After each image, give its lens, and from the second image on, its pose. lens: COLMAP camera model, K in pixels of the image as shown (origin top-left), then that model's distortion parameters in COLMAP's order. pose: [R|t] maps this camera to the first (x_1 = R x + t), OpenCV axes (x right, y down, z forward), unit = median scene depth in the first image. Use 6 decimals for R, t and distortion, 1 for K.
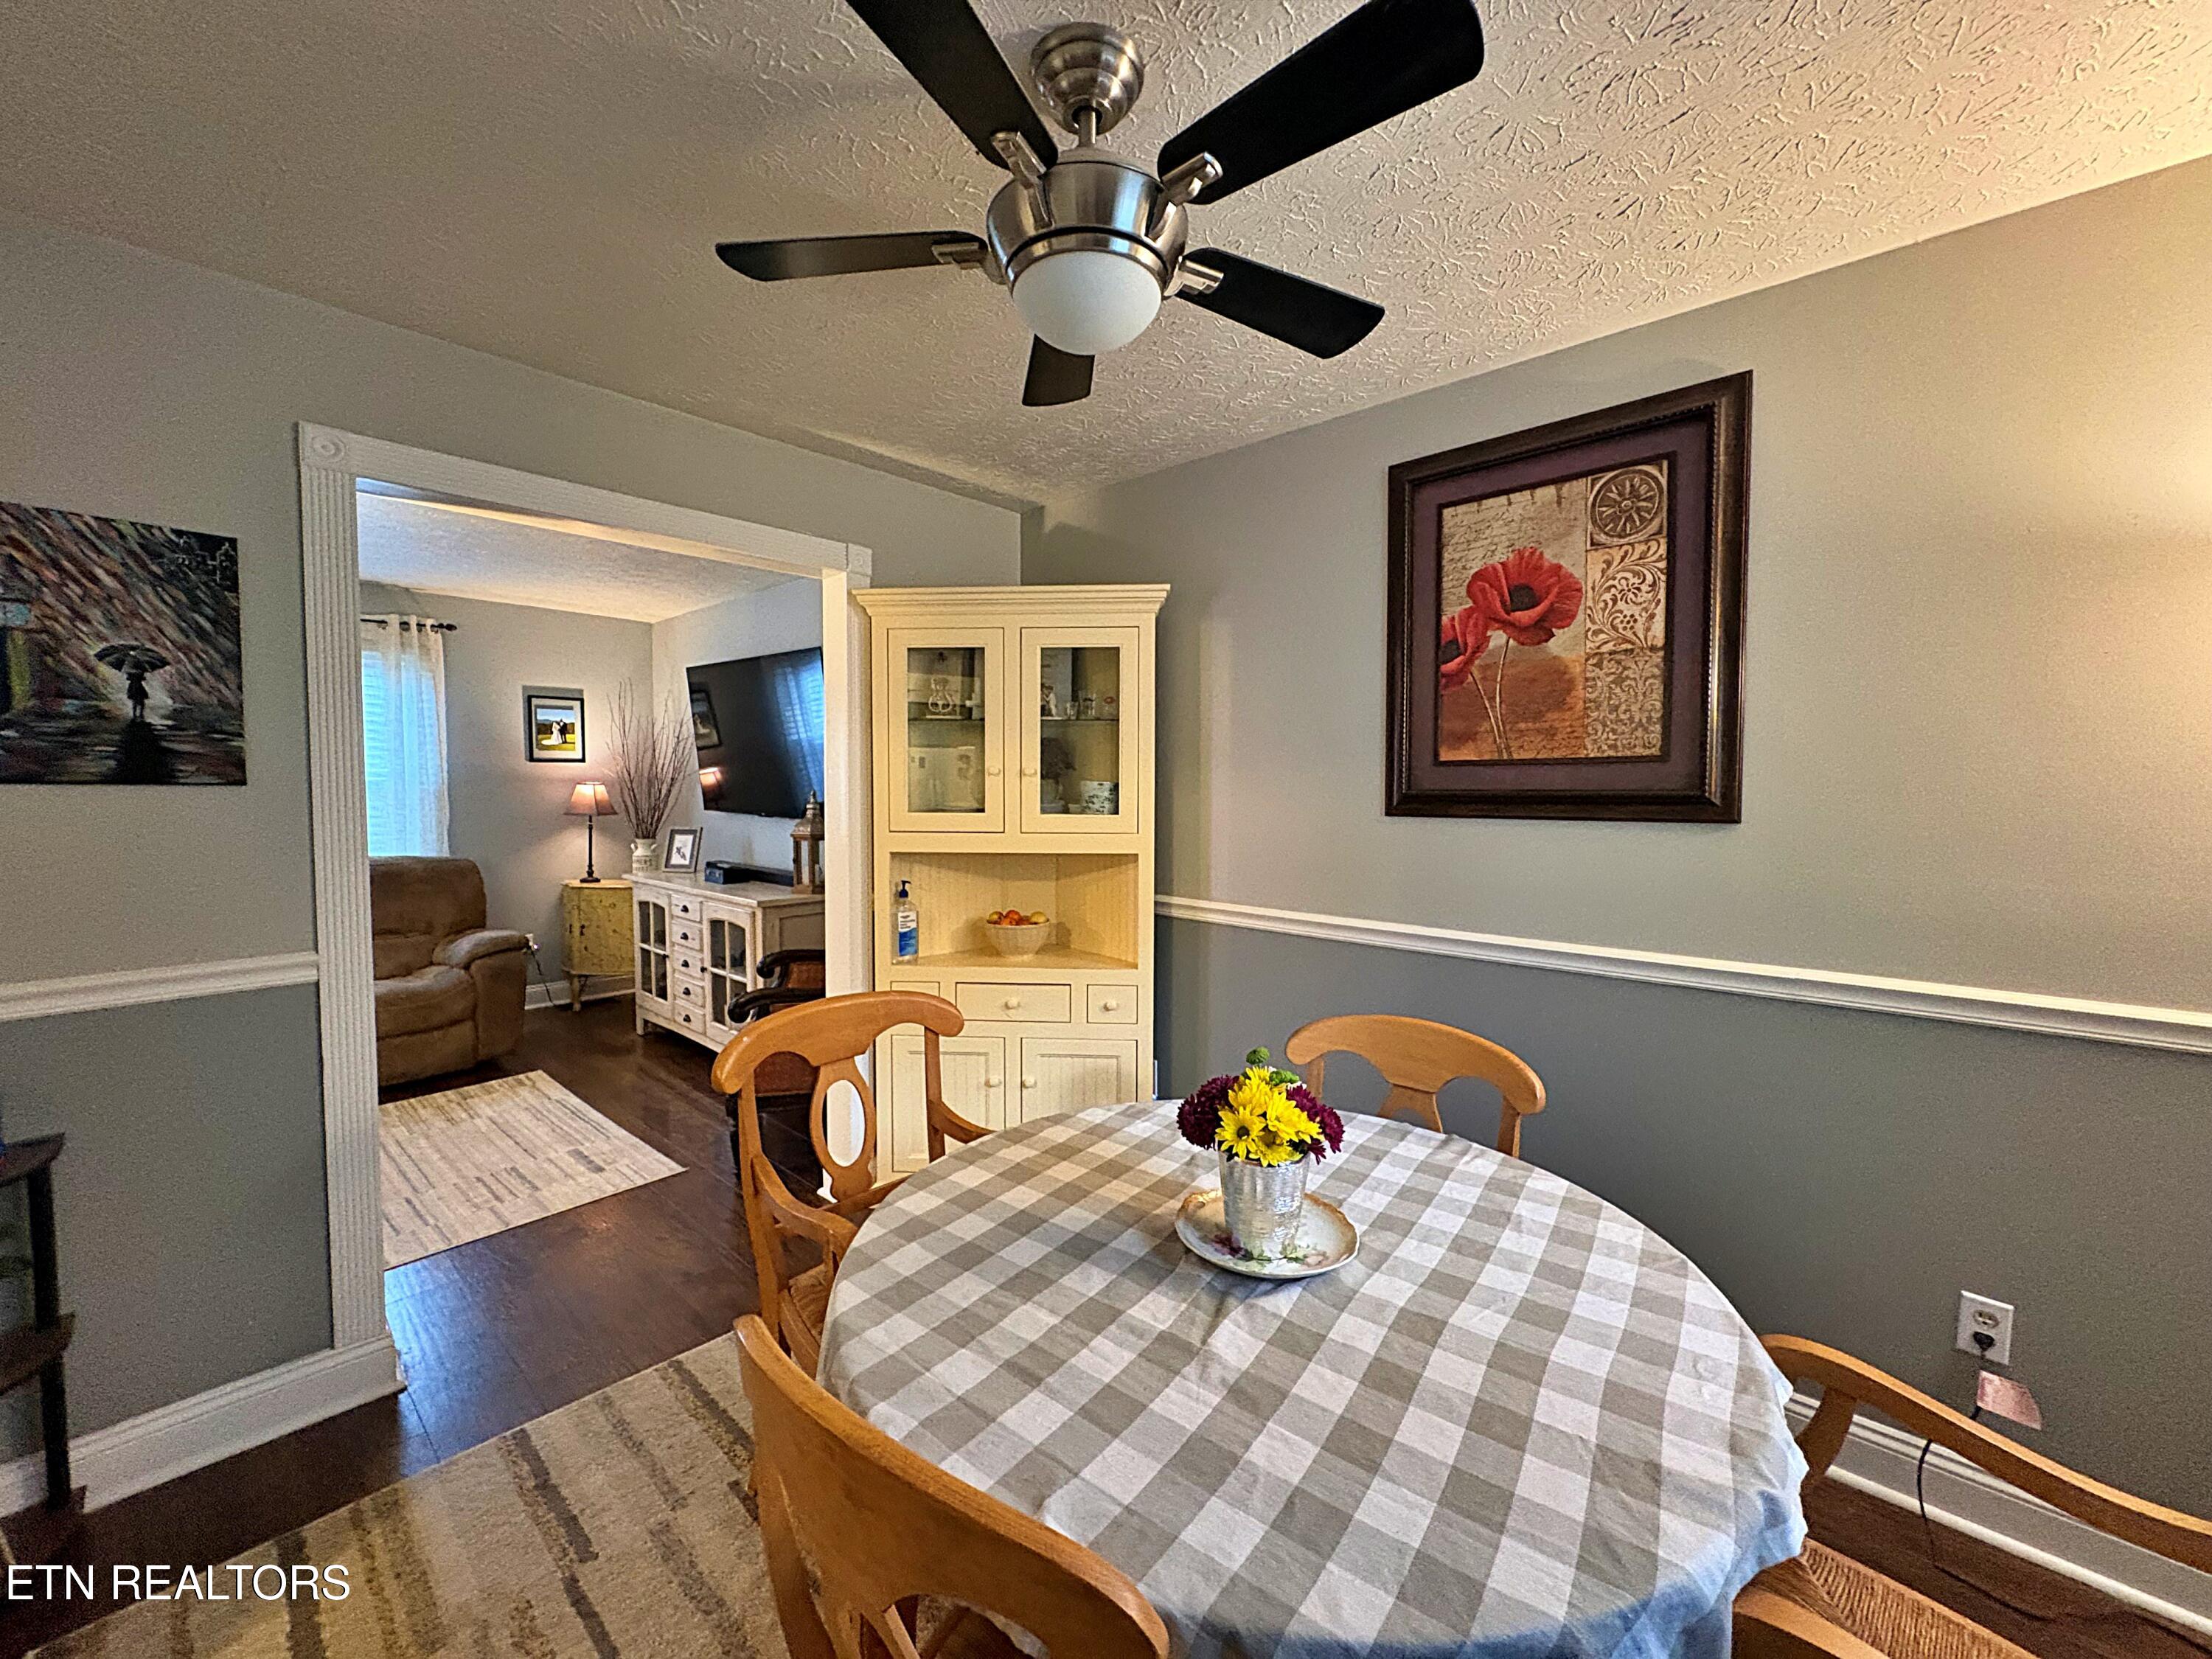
lens RADIAL K [[889.1, 0, 1104.1], [0, 889.1, 828.4], [0, 0, 1]] dist [-0.000564, -0.000045]
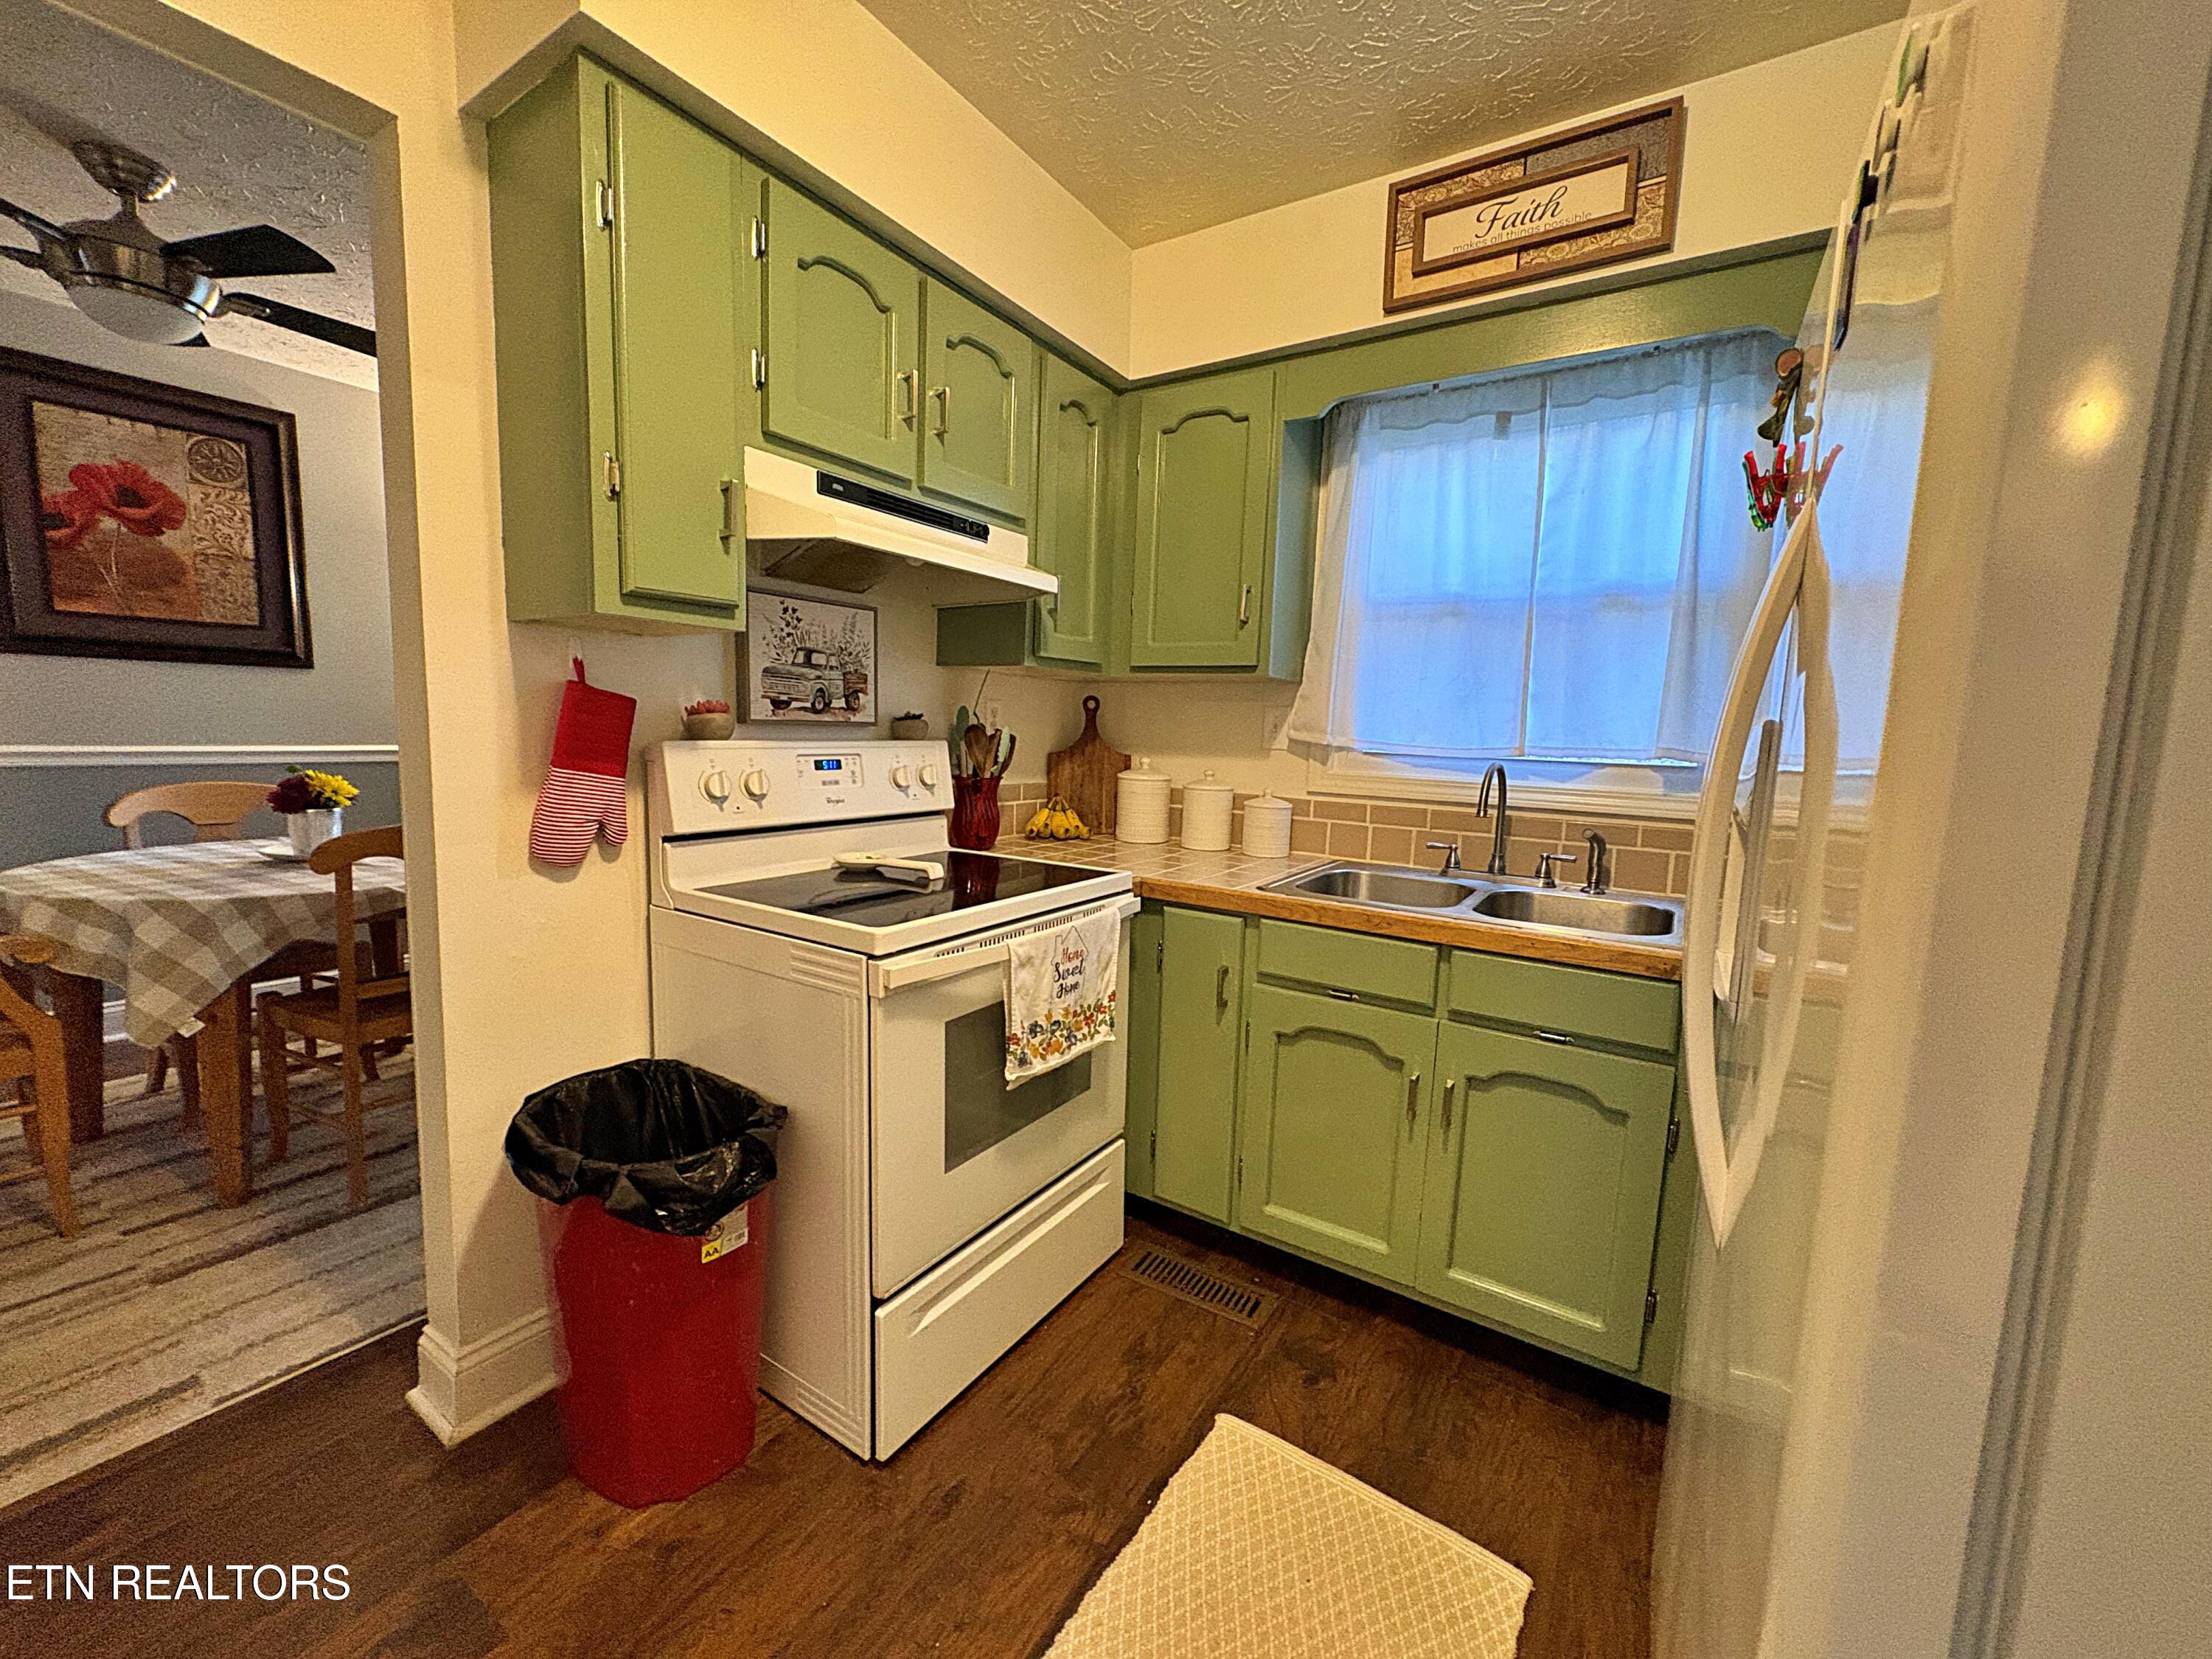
lens RADIAL K [[889.1, 0, 1100.8], [0, 889.1, 826.3], [0, 0, 1]] dist [-0.000564, -0.000045]
pose [[-0.152189, -0.123862, 0.980559, -1.226710], [0.003666, 0.992039, 0.125881, 0.081854], [-0.988345, 0.022753, -0.150523, -0.284235]]
